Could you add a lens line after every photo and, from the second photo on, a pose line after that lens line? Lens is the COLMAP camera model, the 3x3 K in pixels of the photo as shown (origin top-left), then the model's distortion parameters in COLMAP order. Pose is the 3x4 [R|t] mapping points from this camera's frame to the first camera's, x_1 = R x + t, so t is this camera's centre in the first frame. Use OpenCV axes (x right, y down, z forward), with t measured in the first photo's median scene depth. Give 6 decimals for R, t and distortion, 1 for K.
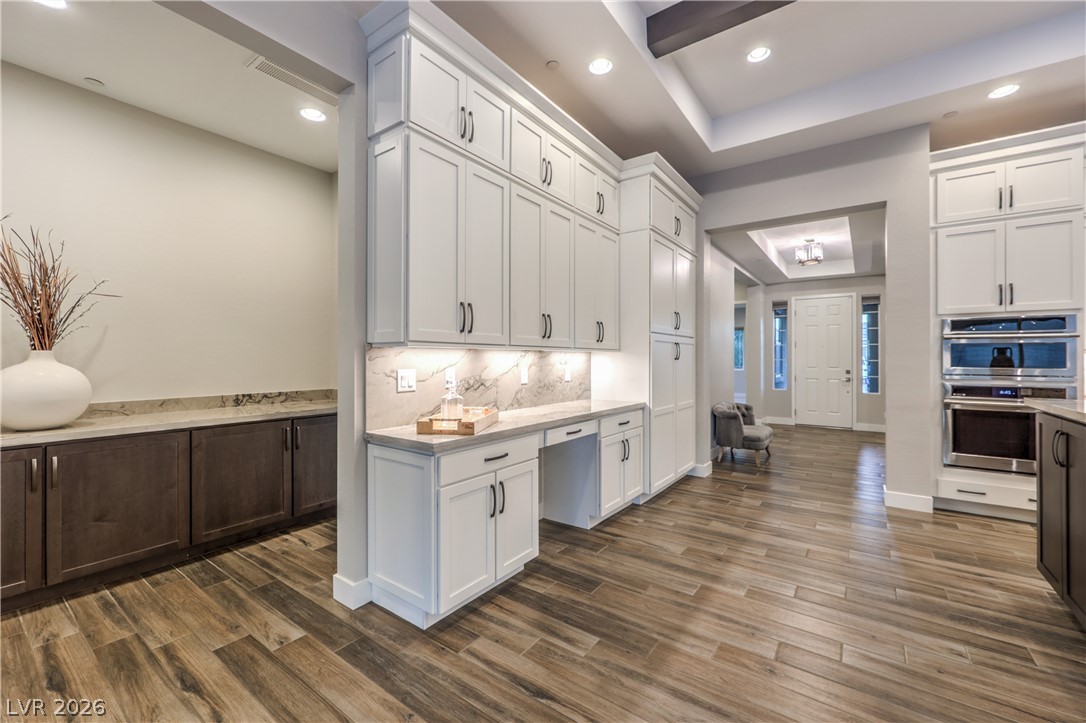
lens RADIAL K [[438.2, 0, 548.3], [0, 438.2, 357.3], [0, 0, 1]] dist [-0.001007, 0.000031]
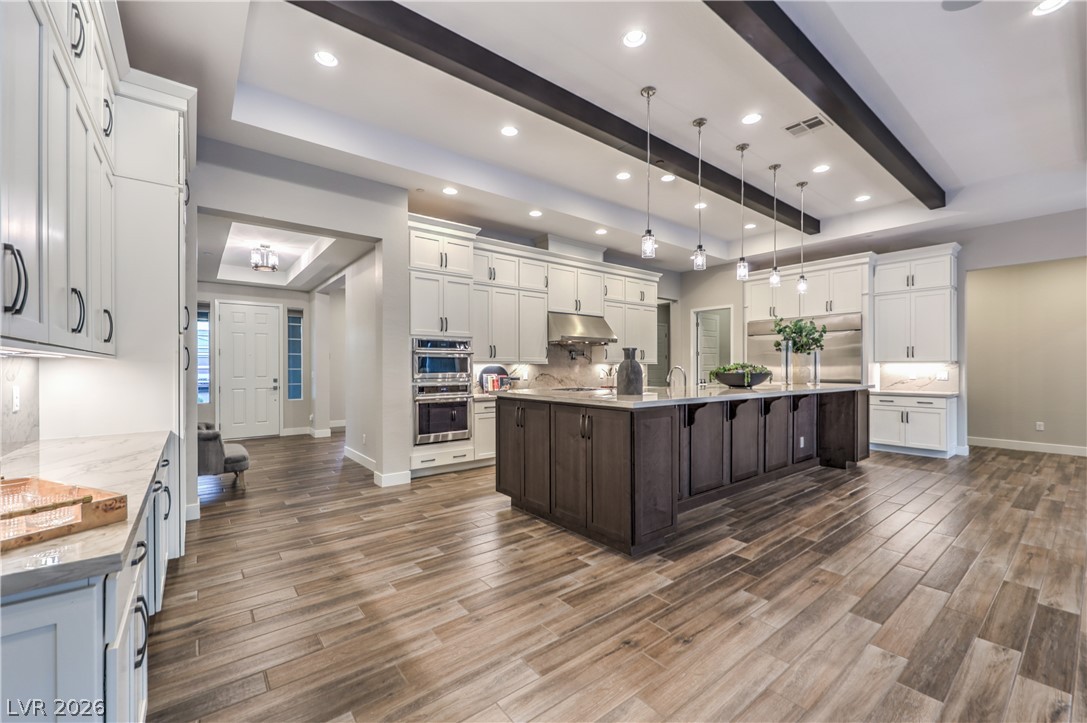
lens RADIAL K [[444.0, 0, 546.8], [0, 444.0, 365.9], [0, 0, 1]] dist [-0.000201, -0.000251]
pose [[0.270805, -0.001148, 0.962633, -0.339043], [0.001299, 0.999999, 0.000827, -0.001404], [-0.962633, 0.001026, 0.270806, 0.247161]]
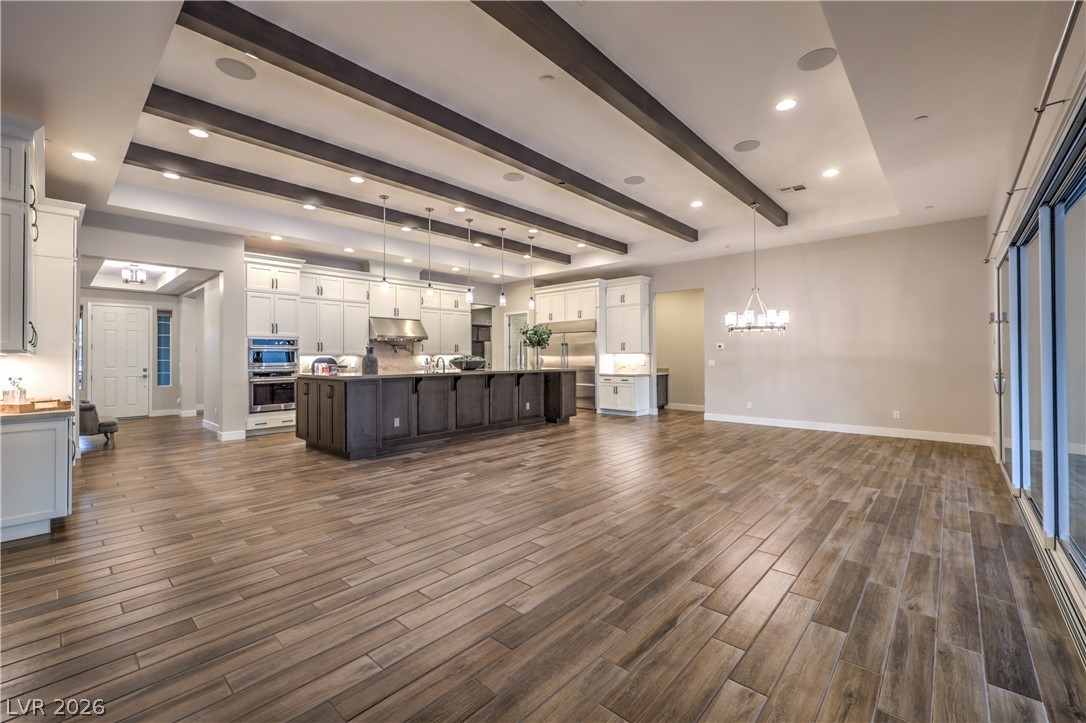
lens RADIAL K [[454.4, 0, 544.7], [0, 454.4, 350.2], [0, 0, 1]] dist [0.001066, -0.000223]
pose [[0.116898, 0.009858, 0.993095, -1.035290], [0.004825, 0.999933, -0.010494, -0.007204], [-0.993132, 0.006018, 0.116843, -0.590356]]
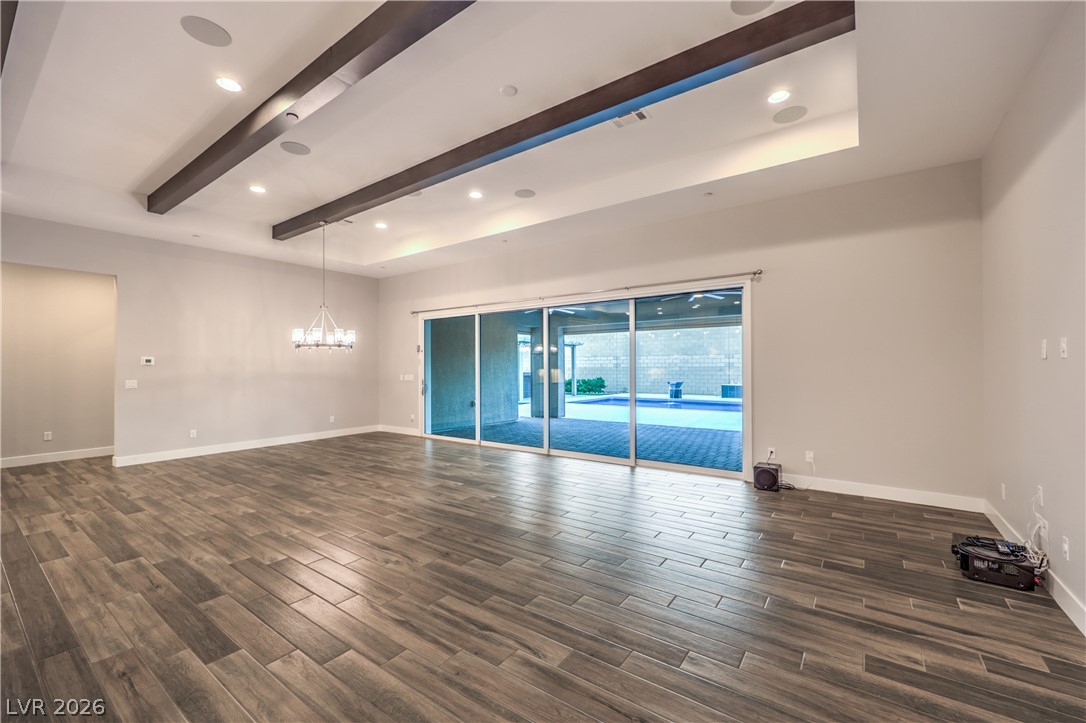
lens RADIAL K [[438.2, 0, 548.3], [0, 438.2, 357.3], [0, 0, 1]] dist [-0.001007, 0.000031]
pose [[-0.999997, 0.000648, 0.002289, -0.020669], [0.000594, 0.999727, -0.023337, -0.023771], [-0.002303, -0.023336, -0.999725, 0.587517]]
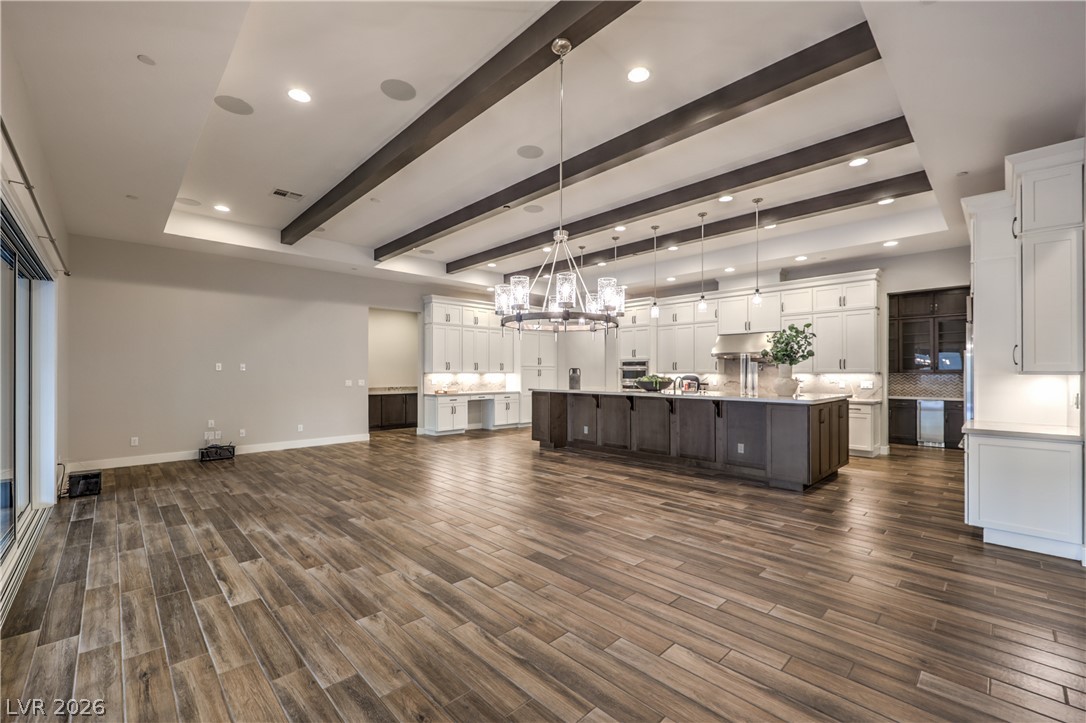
lens RADIAL K [[443.7, 0, 545.4], [0, 443.7, 369.6], [0, 0, 1]] dist [-0.008749, 0.000067]
pose [[0.984325, -0.003894, -0.176322, 1.000302], [0.002783, 0.999975, -0.006543, -0.019519], [0.176343, 0.005950, 0.984311, -2.014916]]
